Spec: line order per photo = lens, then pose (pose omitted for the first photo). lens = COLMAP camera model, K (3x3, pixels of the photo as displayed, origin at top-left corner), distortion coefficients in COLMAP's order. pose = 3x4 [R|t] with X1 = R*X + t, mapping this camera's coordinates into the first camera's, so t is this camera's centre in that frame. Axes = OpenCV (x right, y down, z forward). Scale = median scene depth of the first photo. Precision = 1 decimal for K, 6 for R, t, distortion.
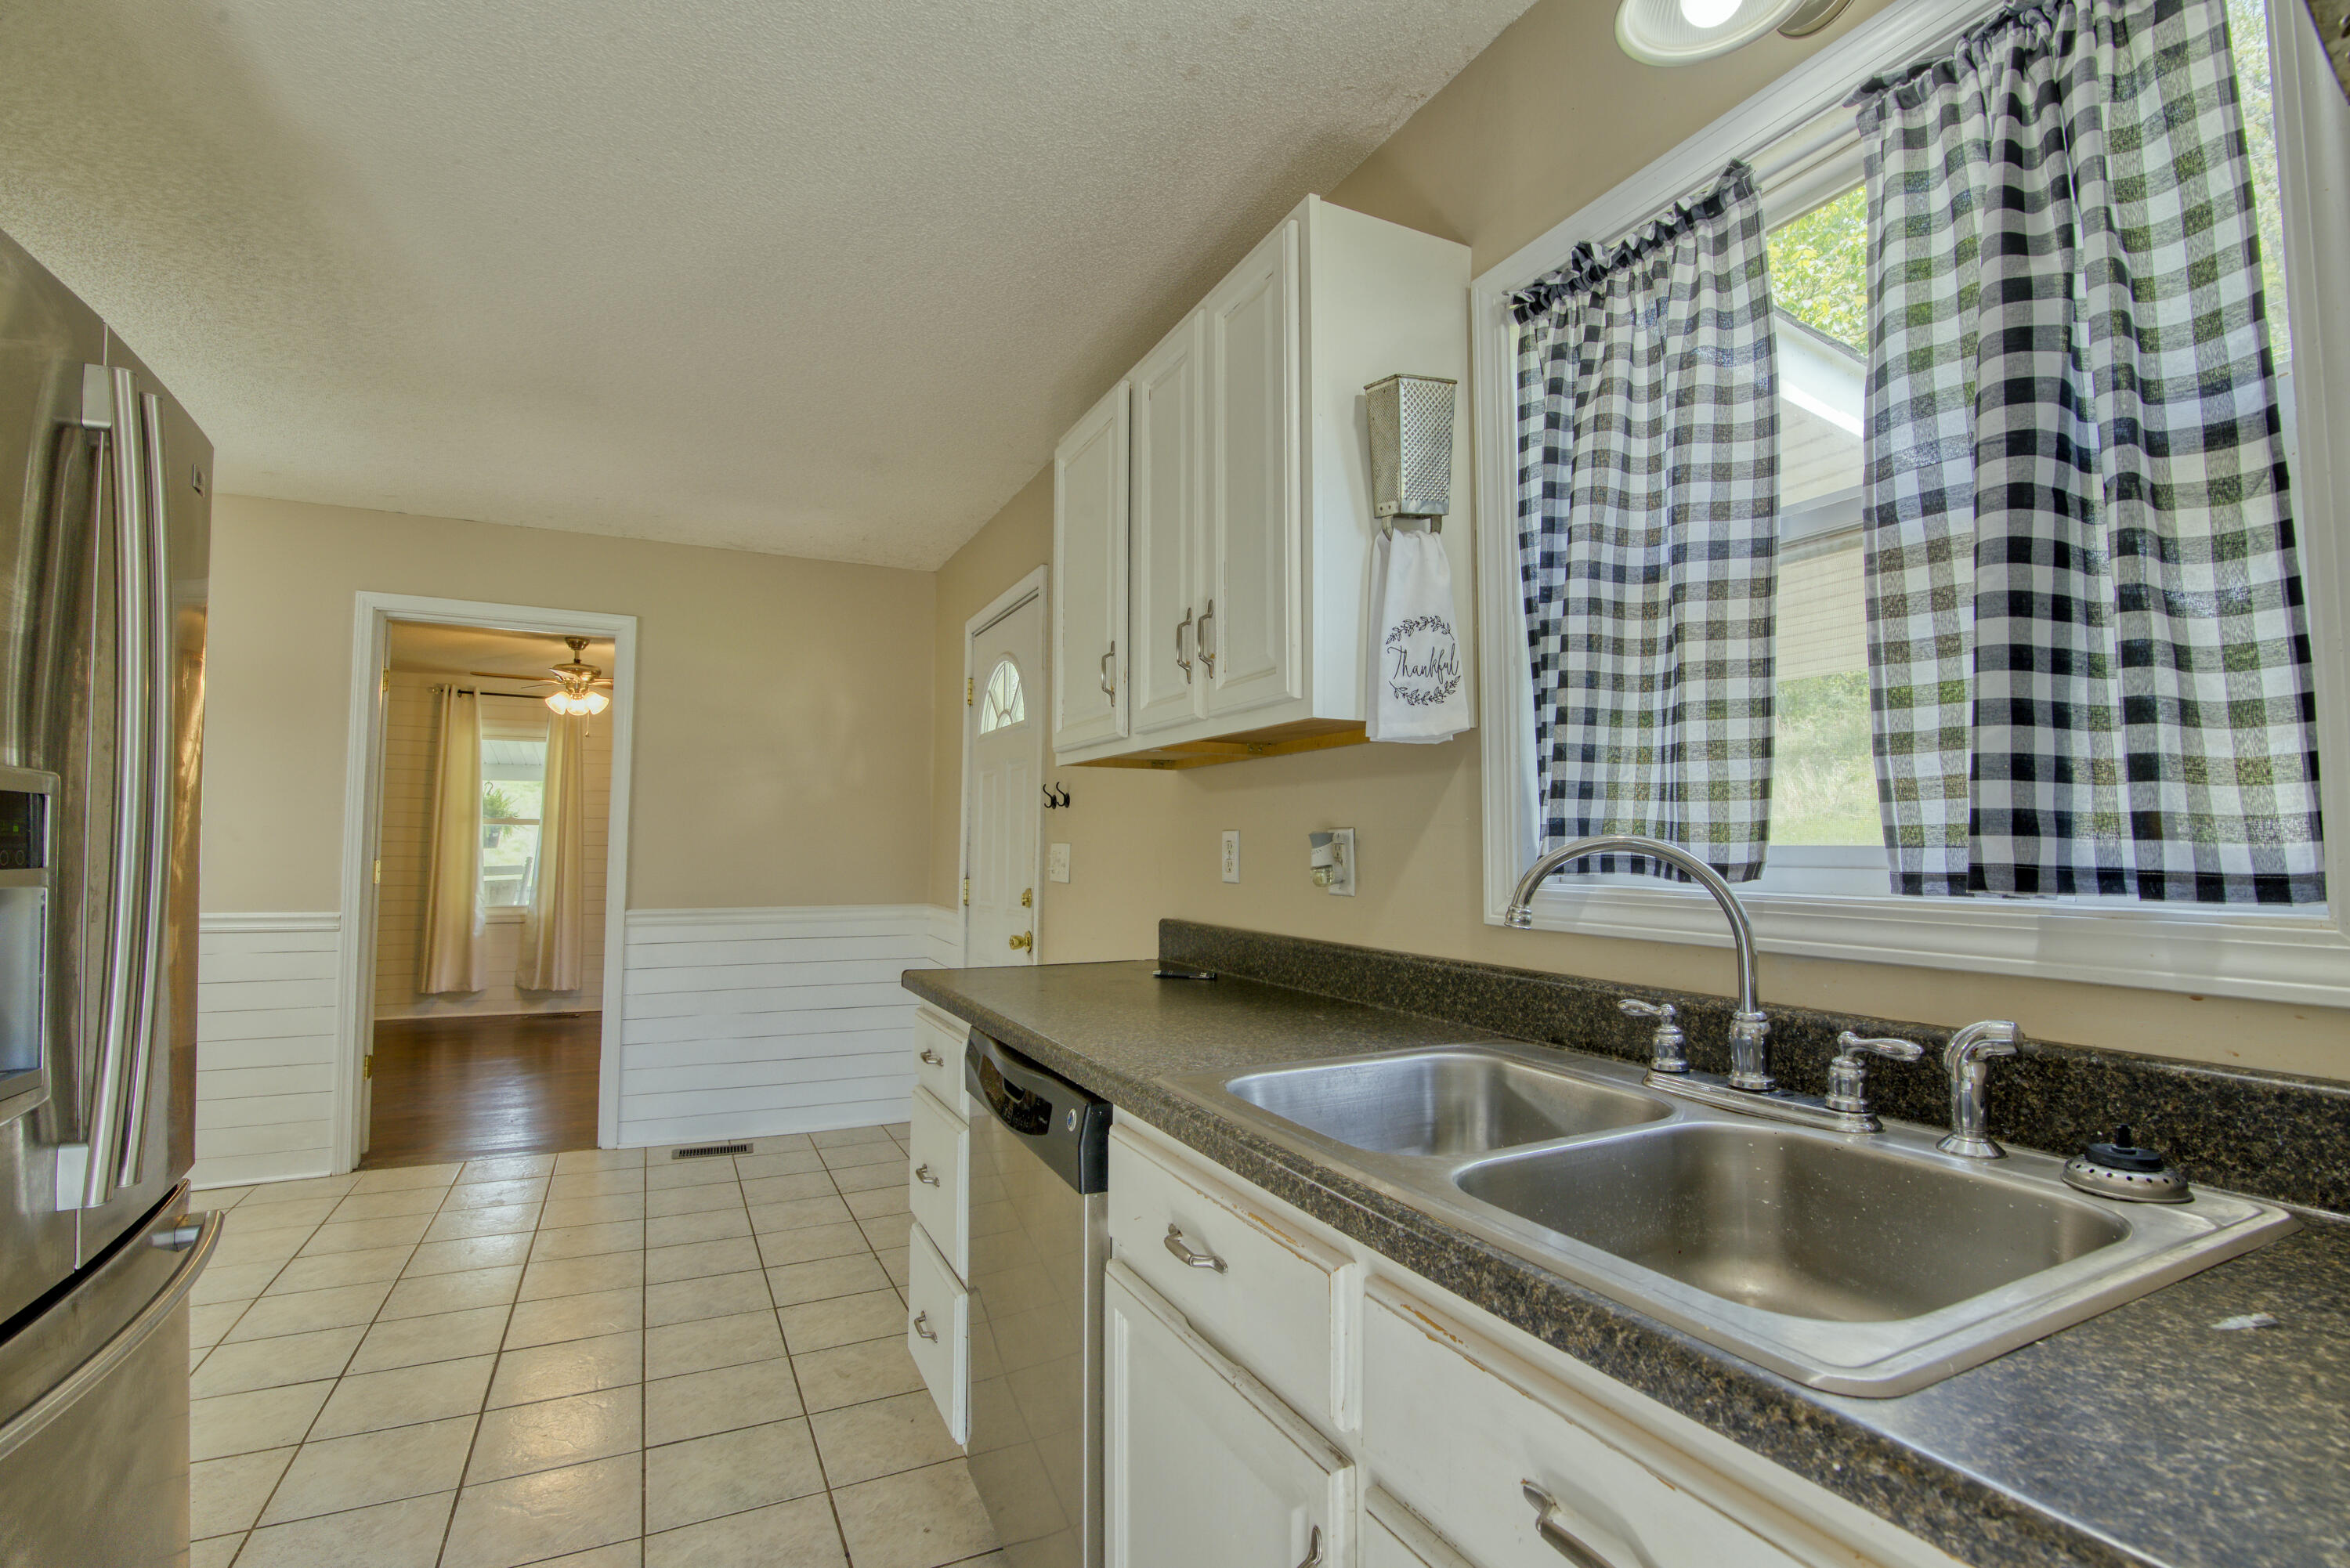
lens RADIAL K [[1077.6, 0, 1175.5], [0, 1077.6, 780.7], [0, 0, 1]] dist [-0.018827, 0.001160]
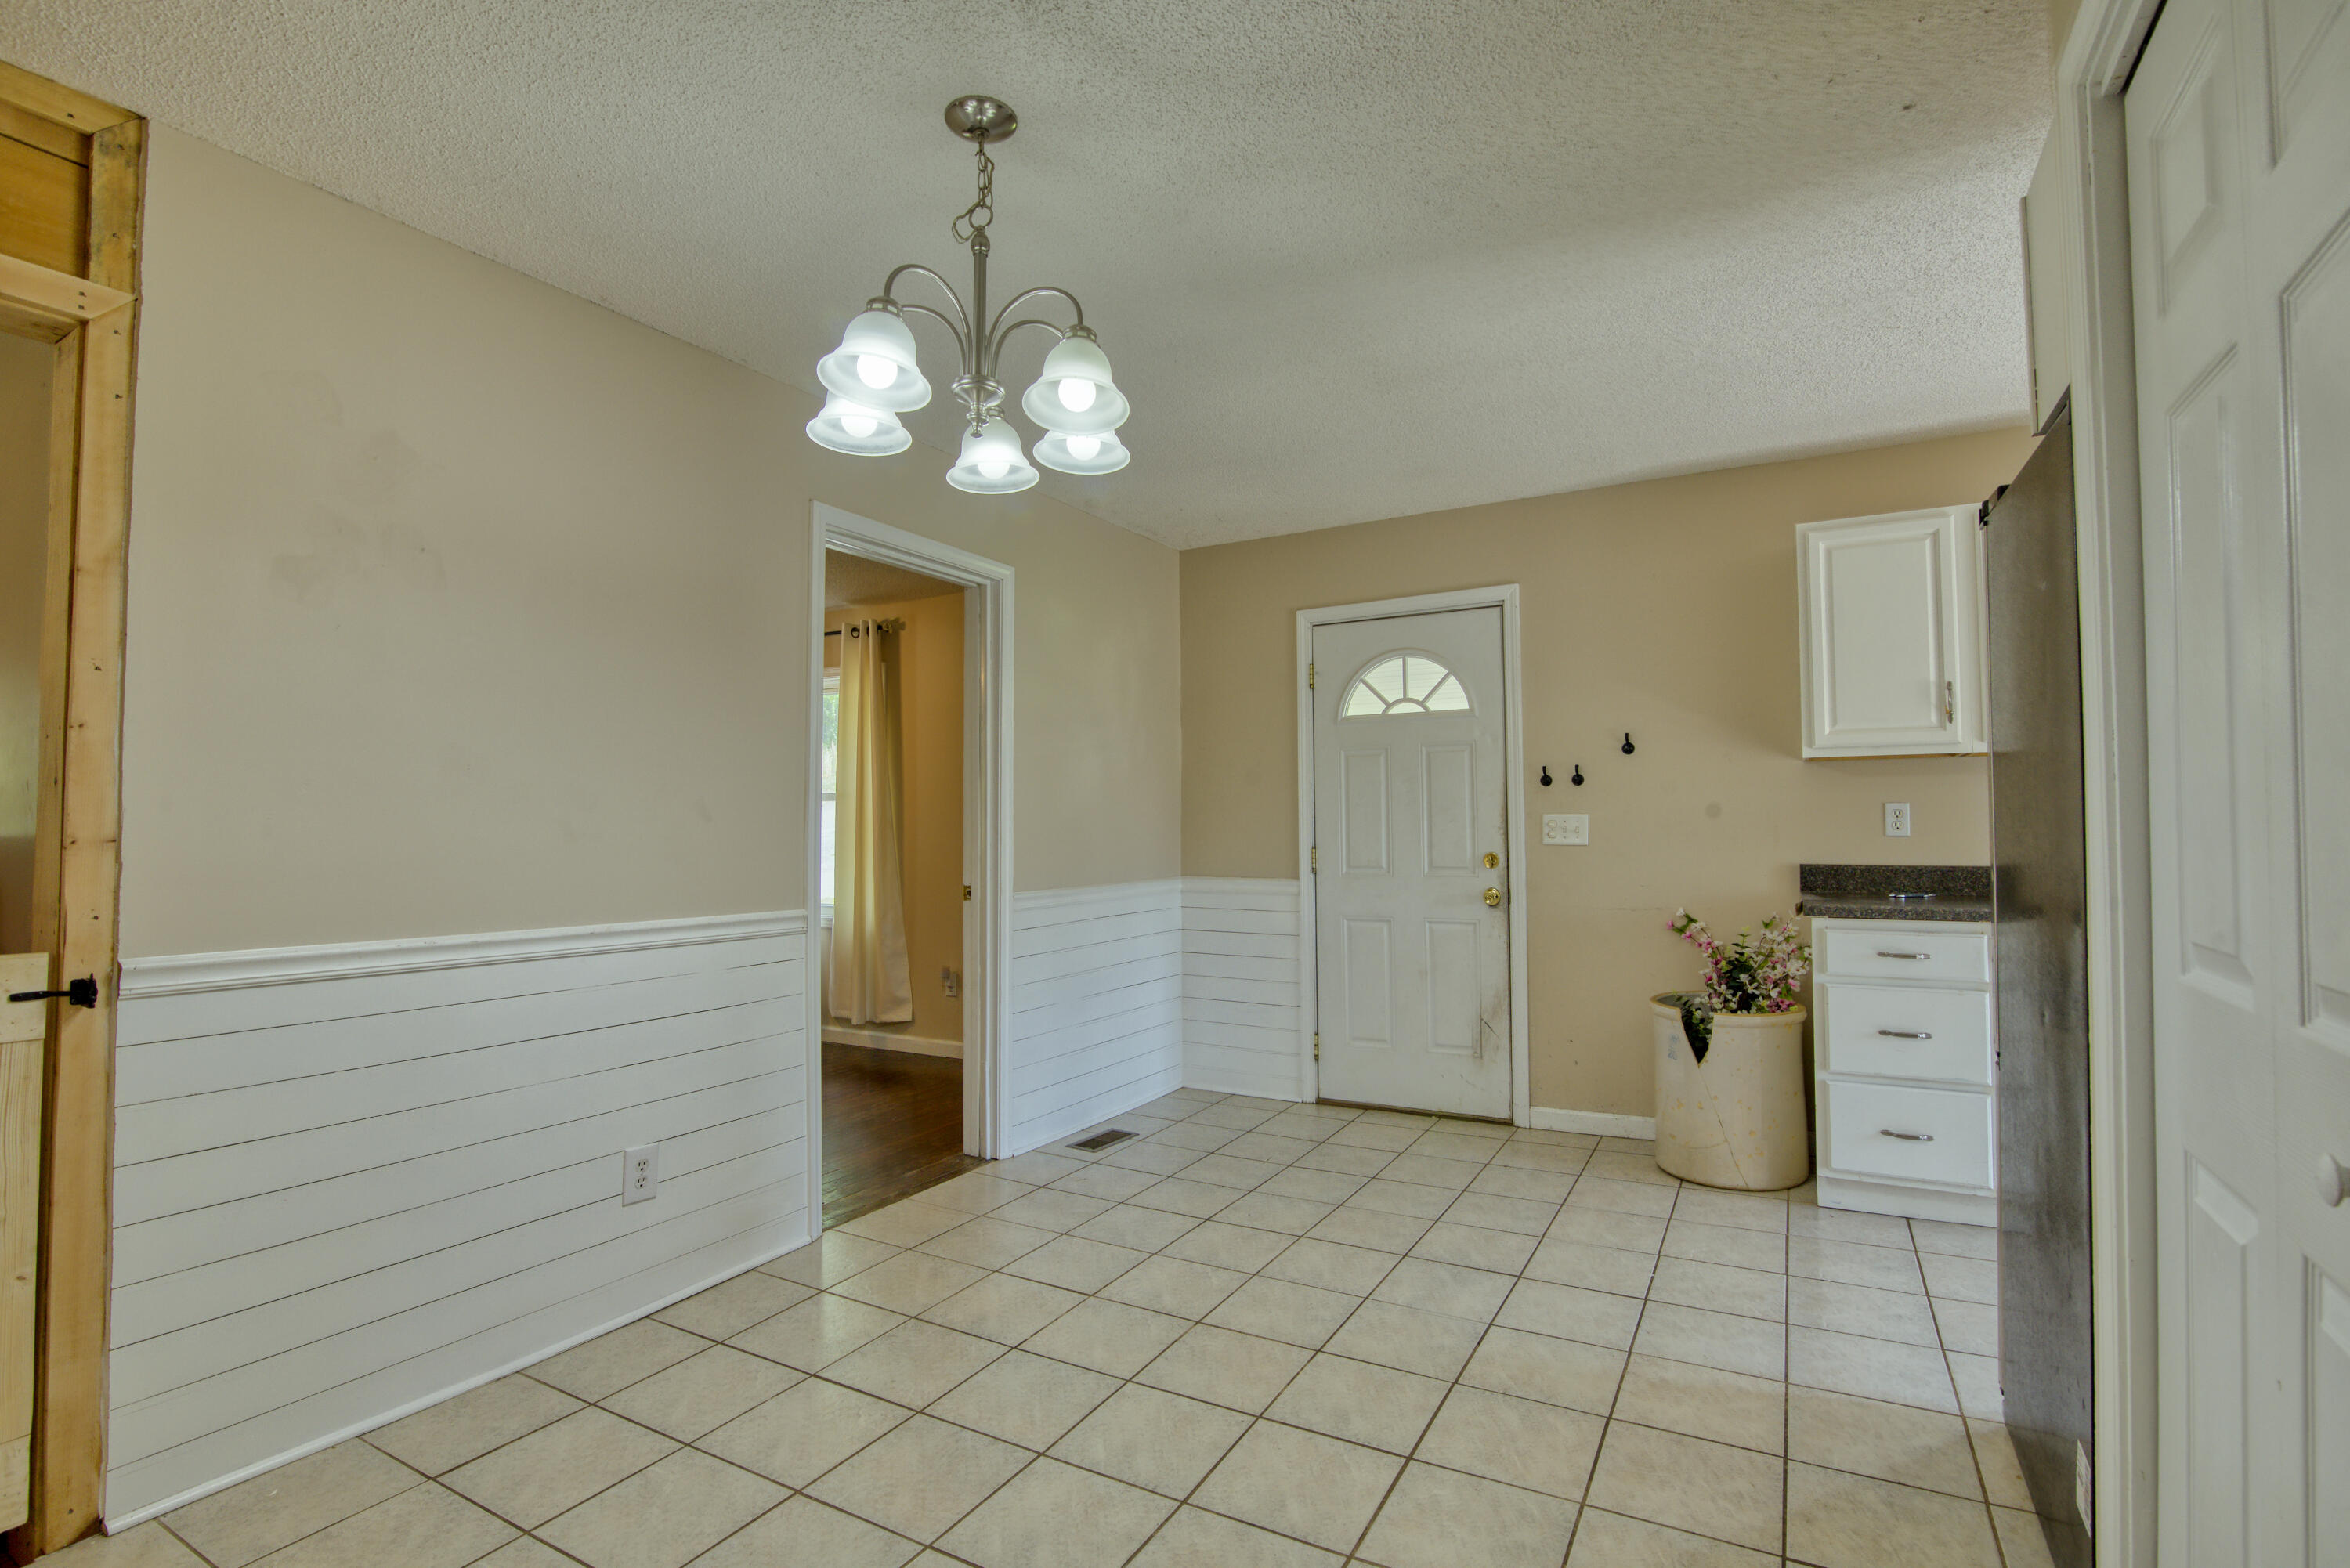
lens RADIAL K [[1077.6, 0, 1193.2], [0, 1077.6, 787.1], [0, 0, 1]] dist [-0.018827, 0.001160]
pose [[0.831708, 0.007818, 0.555159, -0.504820], [-0.022346, 0.999562, 0.019401, 0.005390], [-0.554764, -0.028542, 0.831518, 0.091792]]
